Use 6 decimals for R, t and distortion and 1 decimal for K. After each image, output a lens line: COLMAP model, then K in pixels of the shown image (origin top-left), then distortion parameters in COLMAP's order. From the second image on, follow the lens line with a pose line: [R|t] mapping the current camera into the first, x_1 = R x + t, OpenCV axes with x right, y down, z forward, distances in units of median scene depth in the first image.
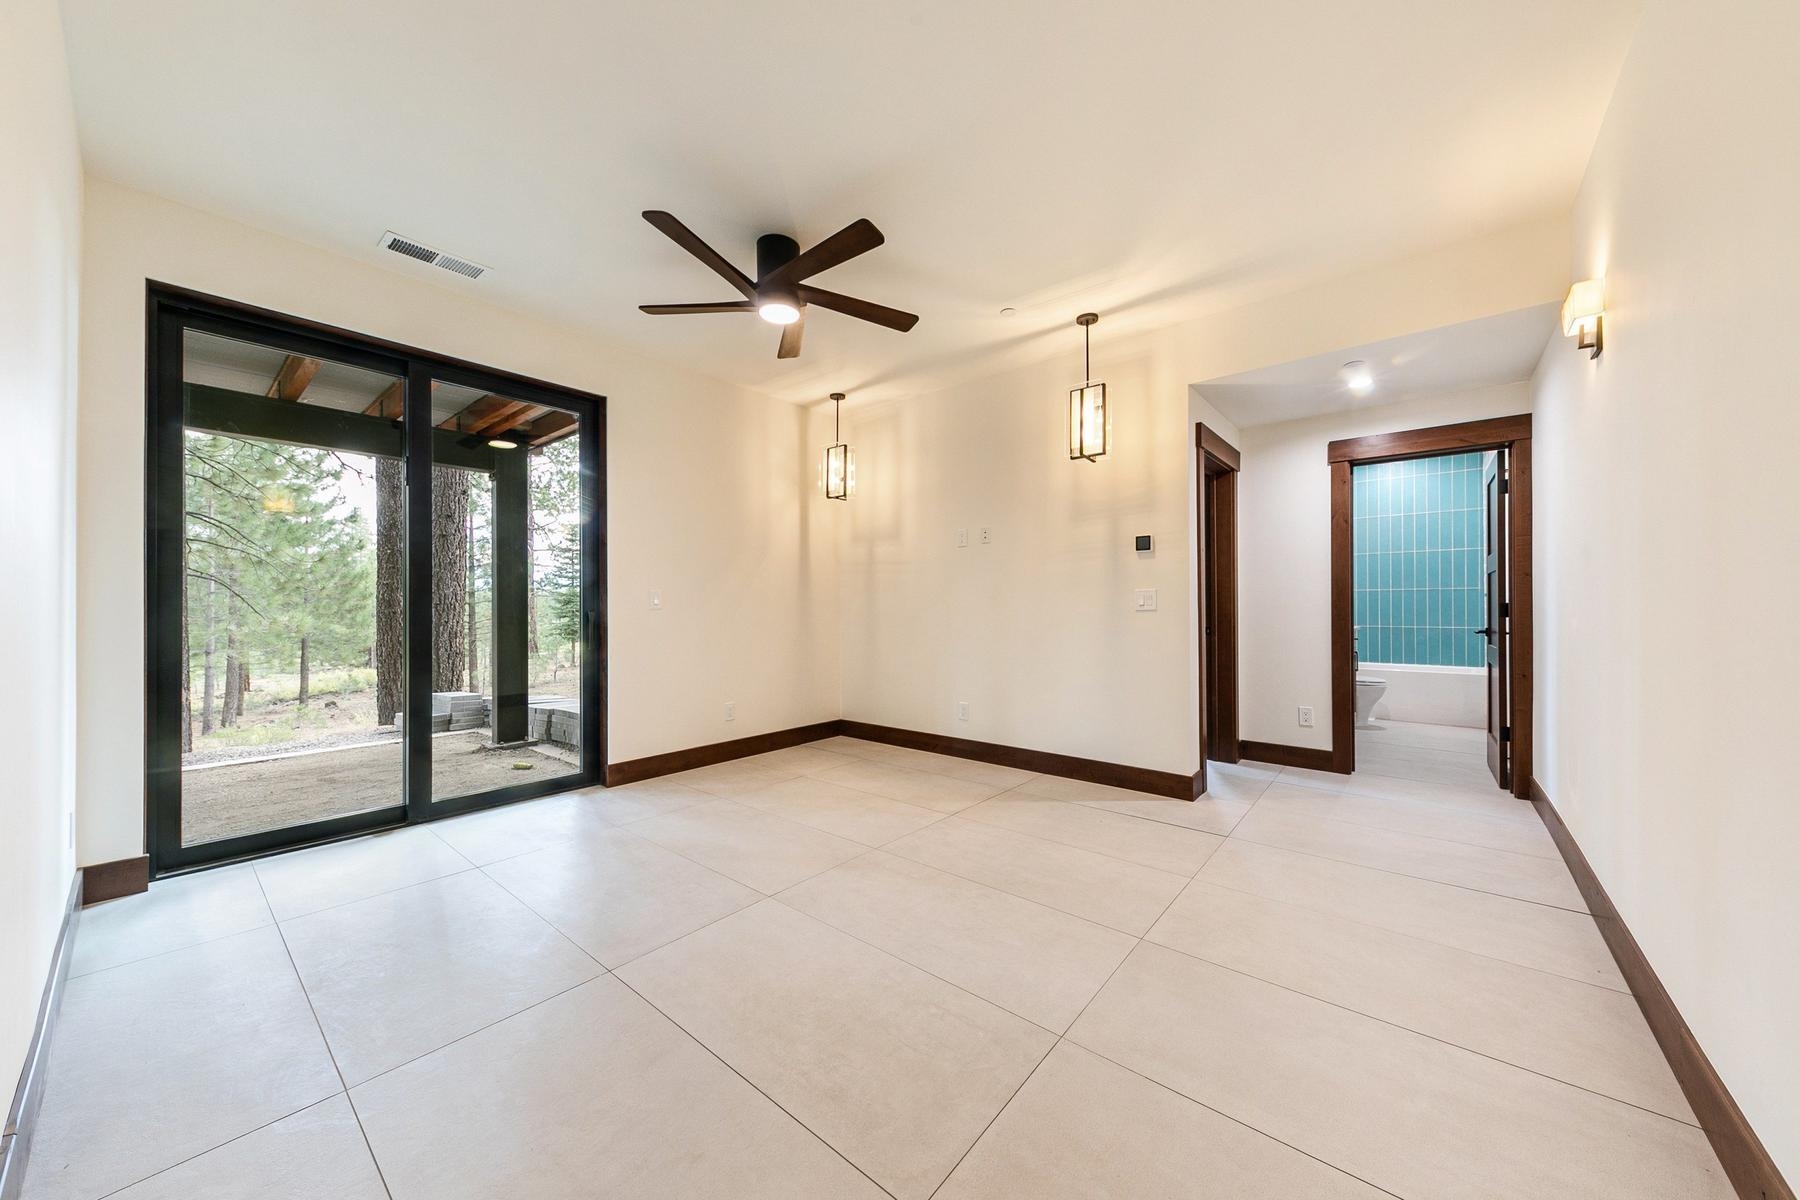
lens RADIAL K [[627.1, 0, 901.8], [0, 627.1, 598.8], [0, 0, 1]] dist [-0.000291, 0.000005]
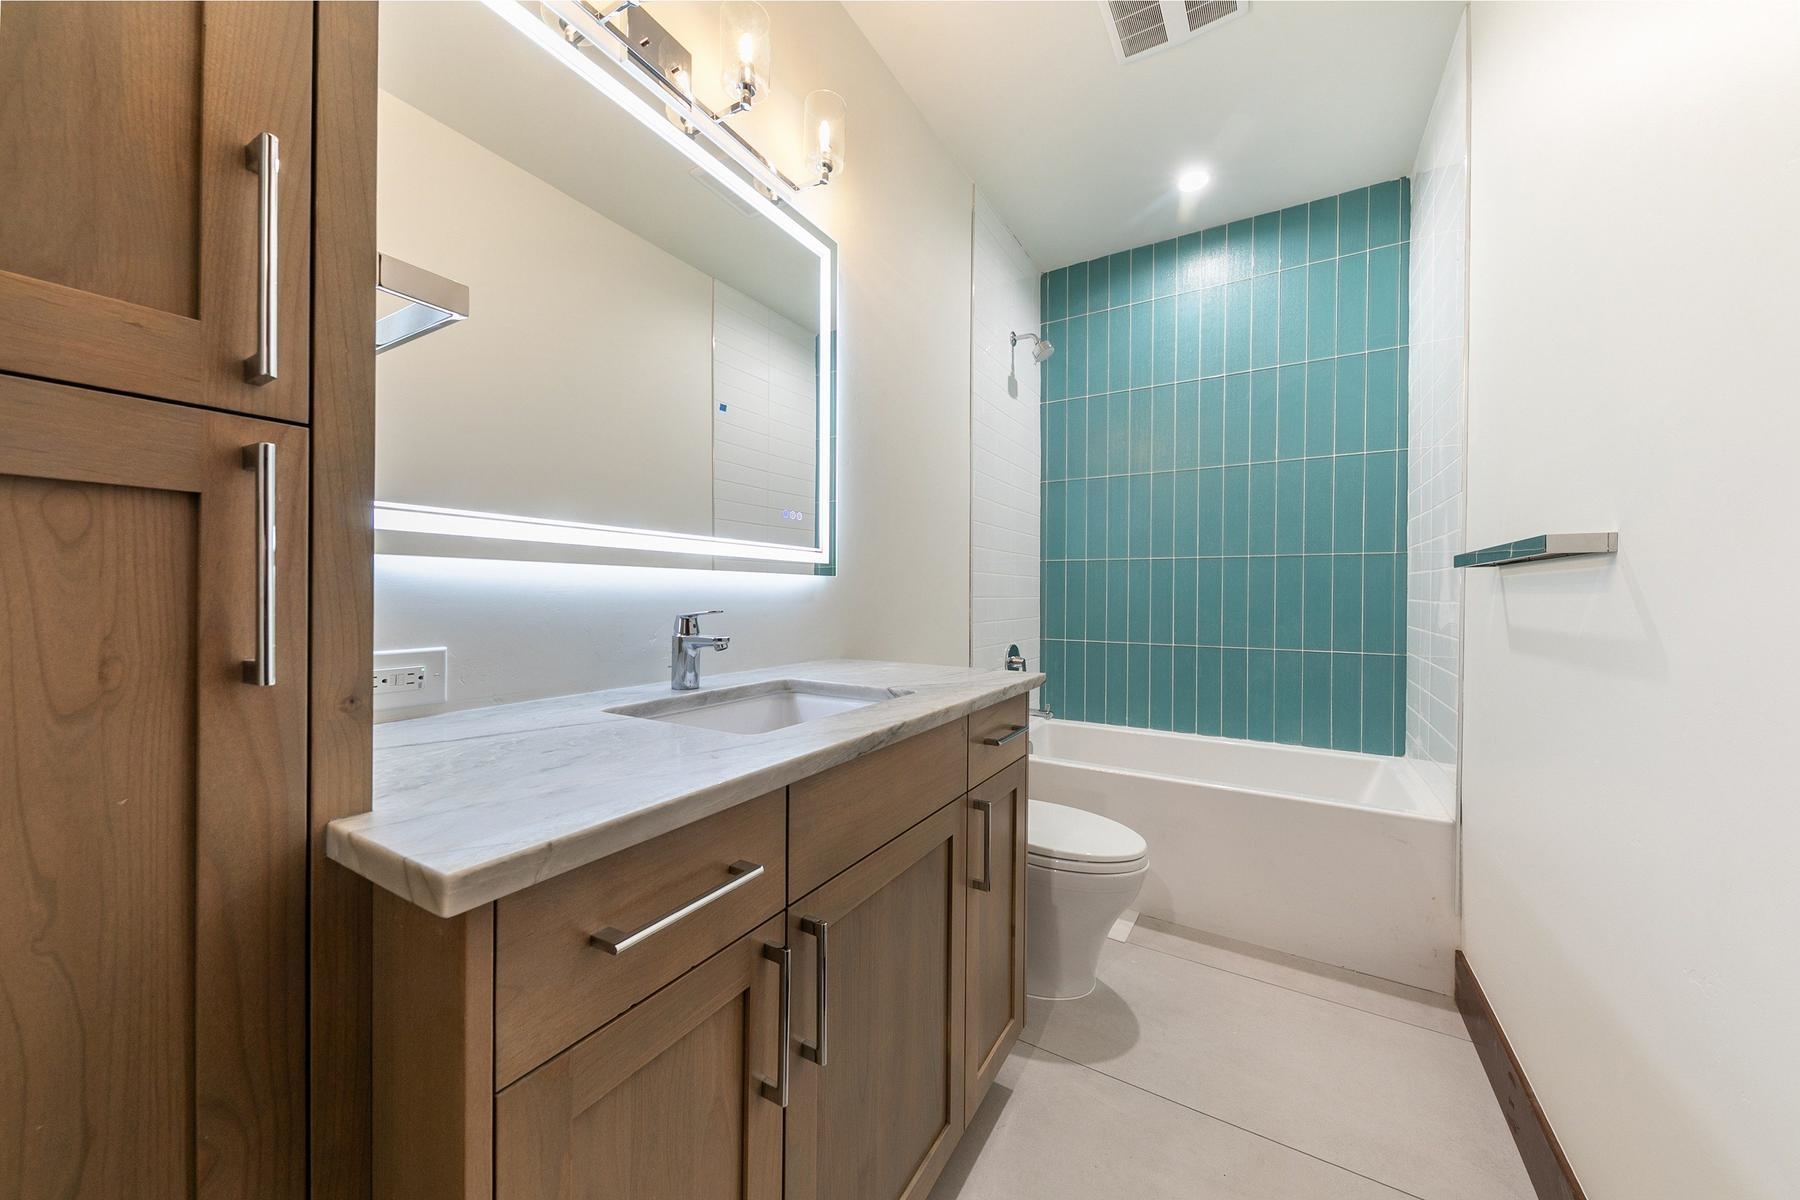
lens RADIAL K [[627.1, 0, 900.0], [0, 627.1, 601.0], [0, 0, 1]] dist [-0.000291, 0.000005]
pose [[0.986526, 0.009548, 0.163327, 0.529714], [-0.011149, 0.999898, 0.008883, 0.013047], [-0.163226, -0.010585, 0.986532, 0.635903]]
